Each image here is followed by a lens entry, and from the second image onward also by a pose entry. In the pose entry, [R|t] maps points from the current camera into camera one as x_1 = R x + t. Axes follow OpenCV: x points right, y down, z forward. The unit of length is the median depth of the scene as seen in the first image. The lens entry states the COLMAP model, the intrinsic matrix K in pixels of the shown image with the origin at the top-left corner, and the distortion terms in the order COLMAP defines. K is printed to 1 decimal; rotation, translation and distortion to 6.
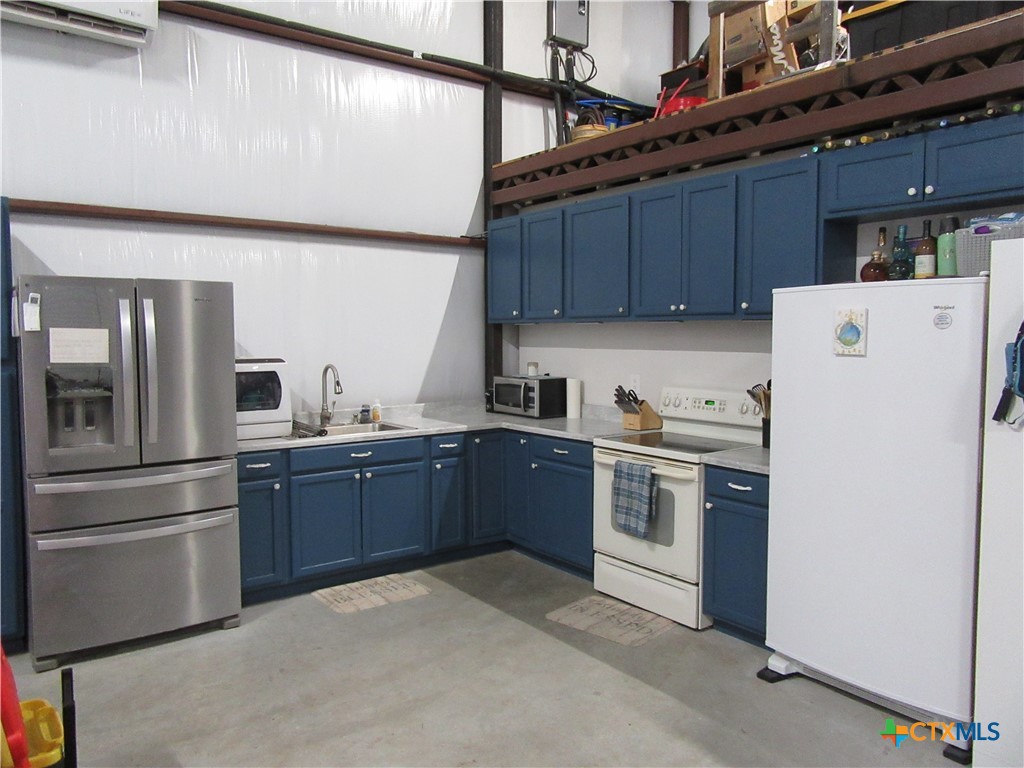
lens RADIAL K [[756.3, 0, 512.0], [0, 756.3, 384.0], [0, 0, 1]] dist [-0.019369, 0.028496]
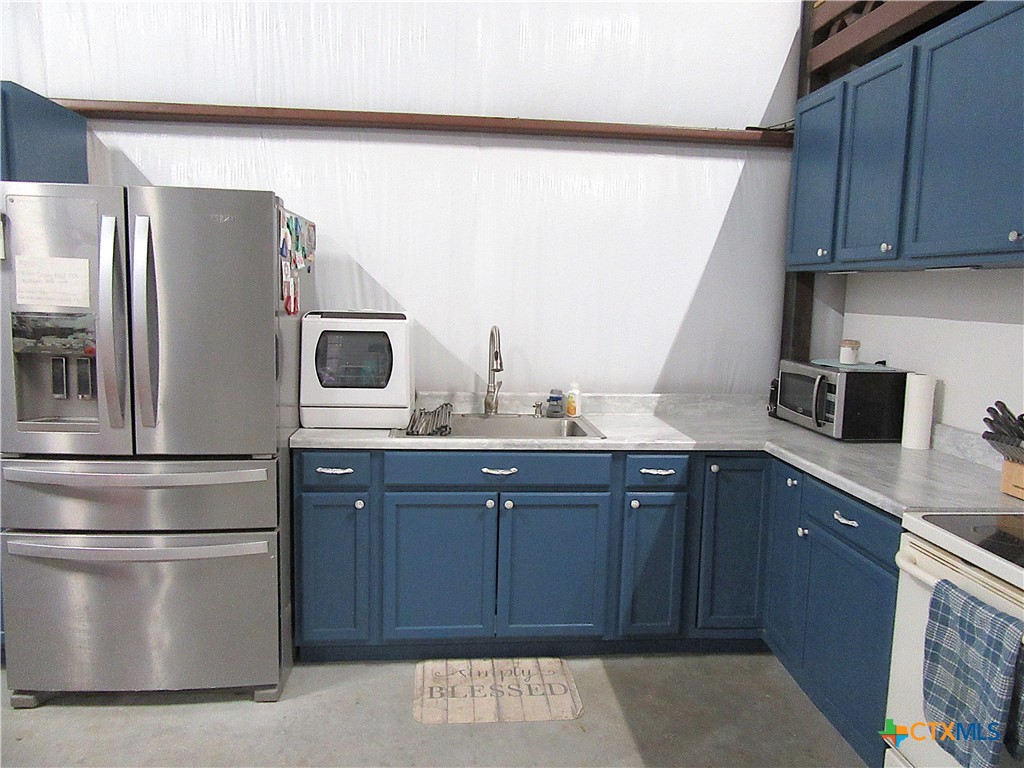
lens RADIAL K [[756.3, 0, 512.0], [0, 756.3, 384.0], [0, 0, 1]] dist [-0.019369, 0.028496]
pose [[0.852920, 0.088165, -0.514544, 0.120544], [-0.061797, 0.995757, 0.068183, -0.021348], [0.518372, -0.026358, 0.854749, 0.431882]]
